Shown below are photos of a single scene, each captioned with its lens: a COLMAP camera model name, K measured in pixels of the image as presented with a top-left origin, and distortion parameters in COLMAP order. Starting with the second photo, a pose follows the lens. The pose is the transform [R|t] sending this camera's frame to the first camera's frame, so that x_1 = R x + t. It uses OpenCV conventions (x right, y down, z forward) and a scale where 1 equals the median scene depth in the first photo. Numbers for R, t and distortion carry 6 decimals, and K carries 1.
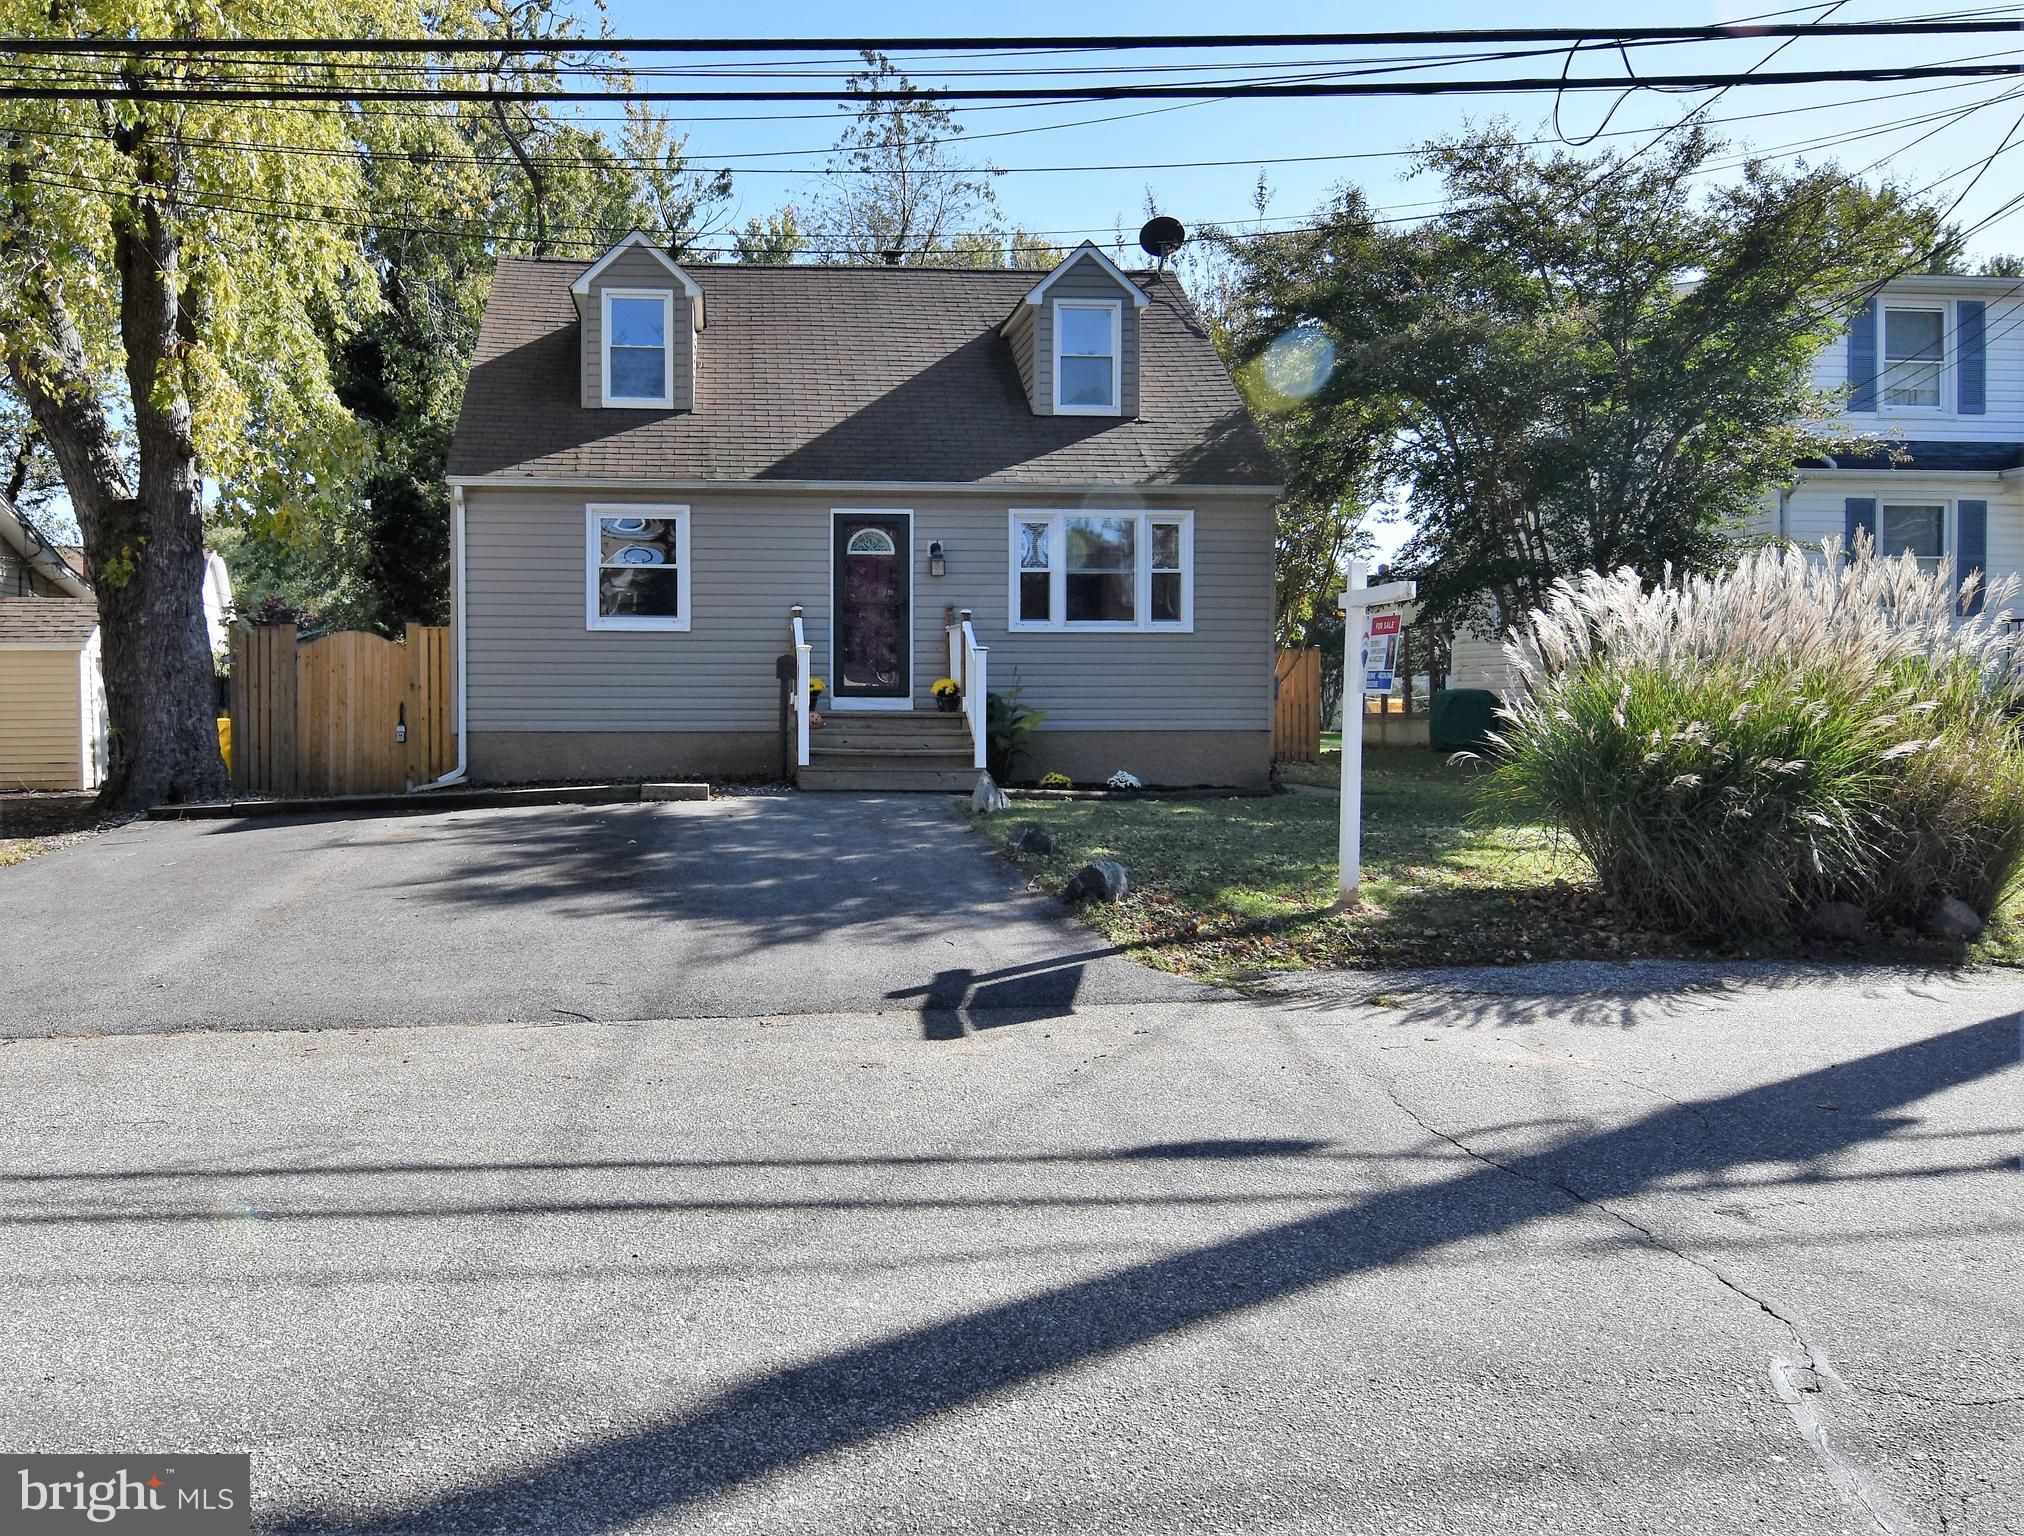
lens RADIAL K [[2354.4, 0, 1012.0], [0, 2354.4, 768.0], [0, 0, 1]] dist [0.014369, 0.006132]
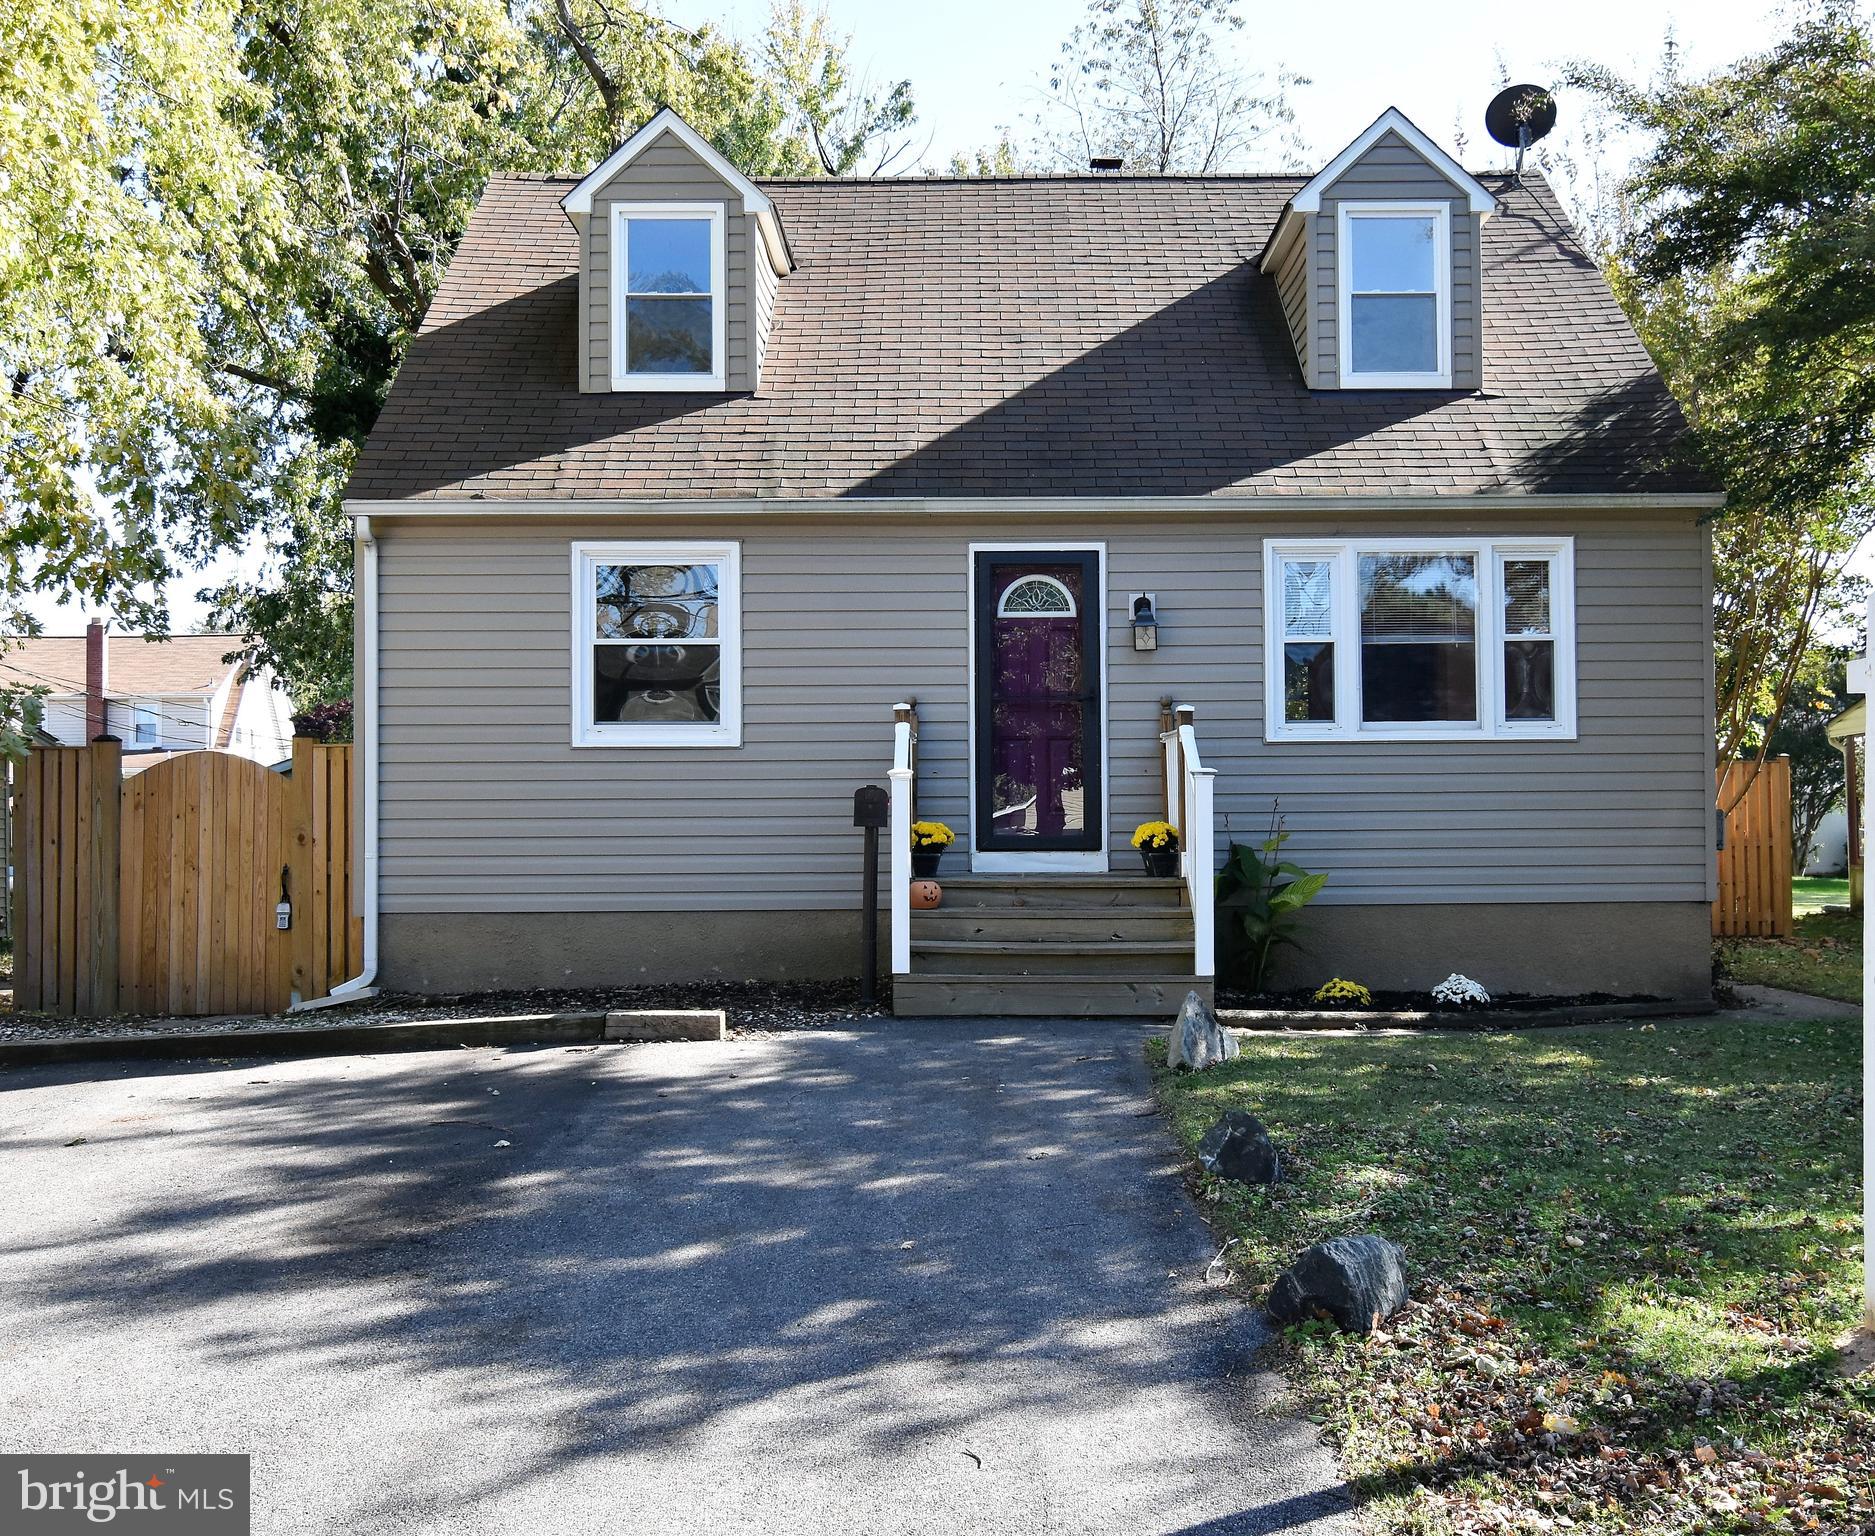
lens RADIAL K [[3353.9, 0, 937.5], [0, 3353.9, 672.6], [0, 0, 1]] dist [0.032754, -0.202466]
pose [[0.993071, -0.013399, -0.116748, 0.016016], [0.004347, 0.996987, -0.077448, -0.009190], [0.117434, 0.076403, 0.990137, 0.137372]]
